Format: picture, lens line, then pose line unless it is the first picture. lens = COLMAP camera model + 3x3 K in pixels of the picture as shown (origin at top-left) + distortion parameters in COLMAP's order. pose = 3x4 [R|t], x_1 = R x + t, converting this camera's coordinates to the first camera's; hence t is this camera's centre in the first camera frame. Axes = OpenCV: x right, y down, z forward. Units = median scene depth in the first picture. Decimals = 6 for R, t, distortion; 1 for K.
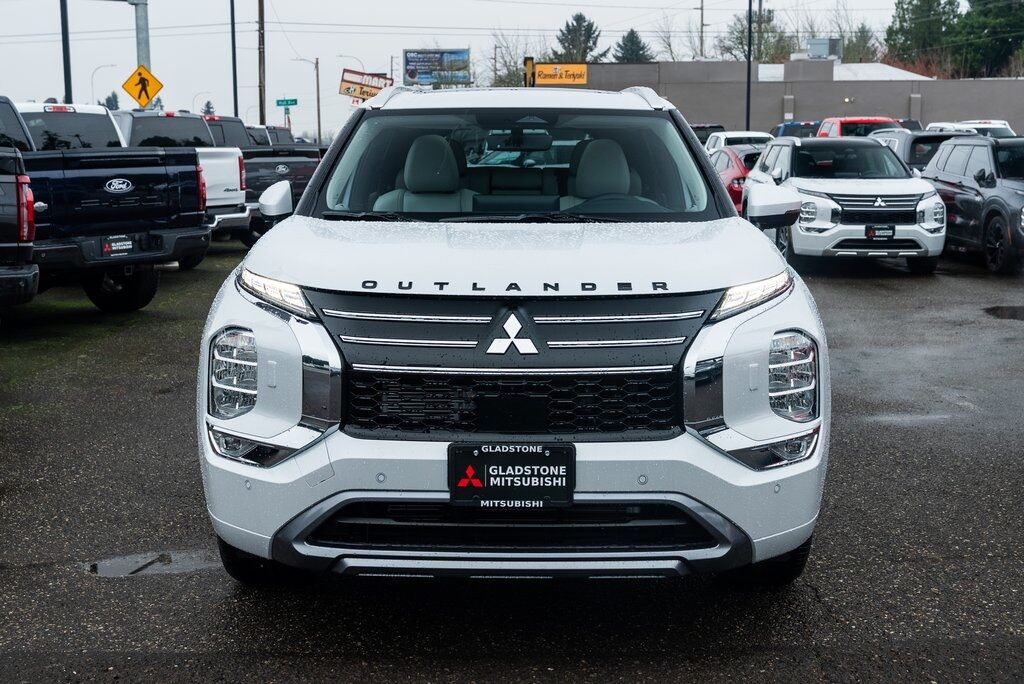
lens RADIAL K [[1257.1, 0, 511.7], [0, 1257.1, 343.2], [0, 0, 1]] dist [-0.012636, 0.000000]
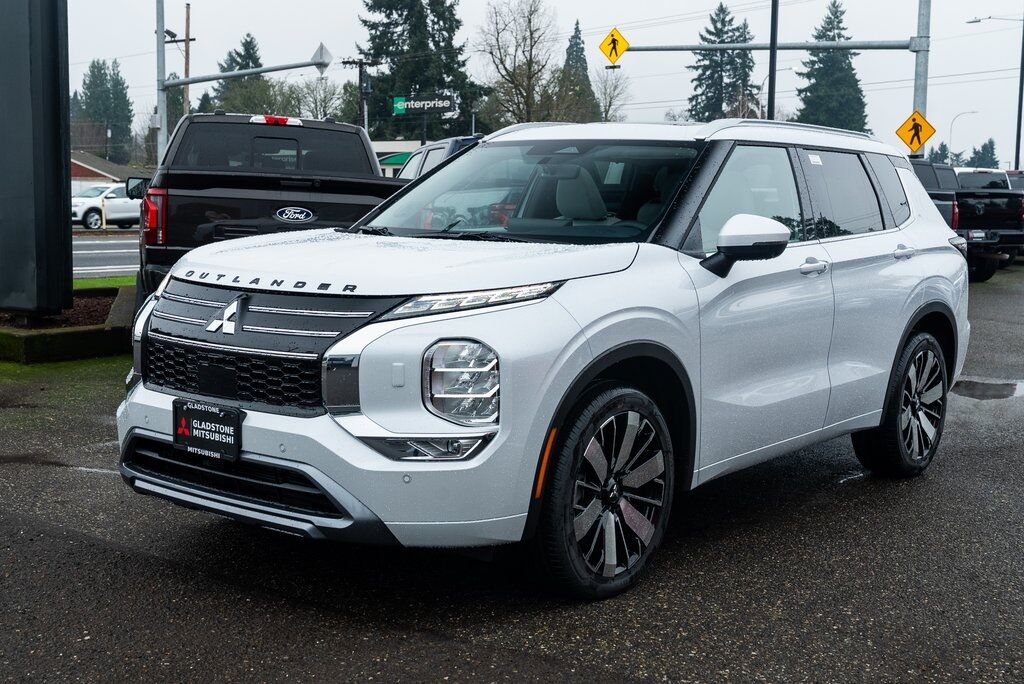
lens RADIAL K [[1257.1, 0, 511.8], [0, 1257.1, 342.3], [0, 0, 1]] dist [-0.012636, 0.000000]
pose [[0.798849, 0.084615, -0.595550, 0.948536], [-0.106571, 0.994304, -0.001682, -0.010459], [0.592015, 0.064812, 0.803316, 0.171914]]
